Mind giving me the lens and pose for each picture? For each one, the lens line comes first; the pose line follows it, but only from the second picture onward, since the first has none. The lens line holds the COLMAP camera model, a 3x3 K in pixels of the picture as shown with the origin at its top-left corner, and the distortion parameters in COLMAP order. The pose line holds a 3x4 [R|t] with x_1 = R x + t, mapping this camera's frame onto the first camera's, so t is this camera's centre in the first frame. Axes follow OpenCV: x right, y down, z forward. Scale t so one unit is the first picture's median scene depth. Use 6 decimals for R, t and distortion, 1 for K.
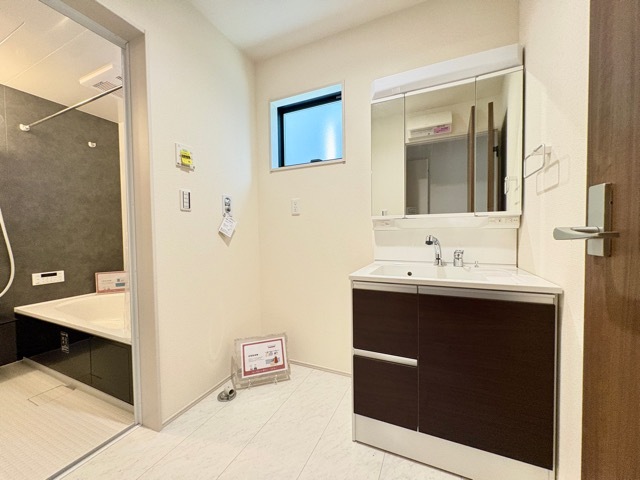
lens RADIAL K [[254.8, 0, 318.9], [0, 254.8, 239.6], [0, 0, 1]] dist [0.000263, 0.000764]
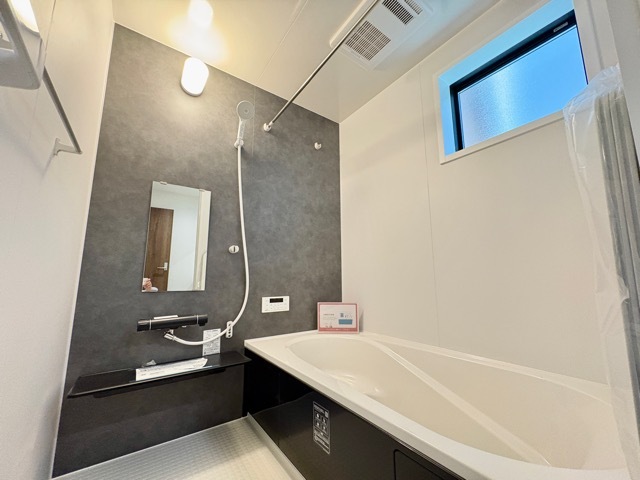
lens RADIAL K [[254.8, 0, 320.1], [0, 254.8, 240.9], [0, 0, 1]] dist [0.000263, 0.000764]
pose [[0.872431, -0.055405, -0.485586, -0.530917], [-0.027263, 0.986490, -0.161539, 0.077904], [0.487975, 0.154170, 0.859134, 0.355487]]
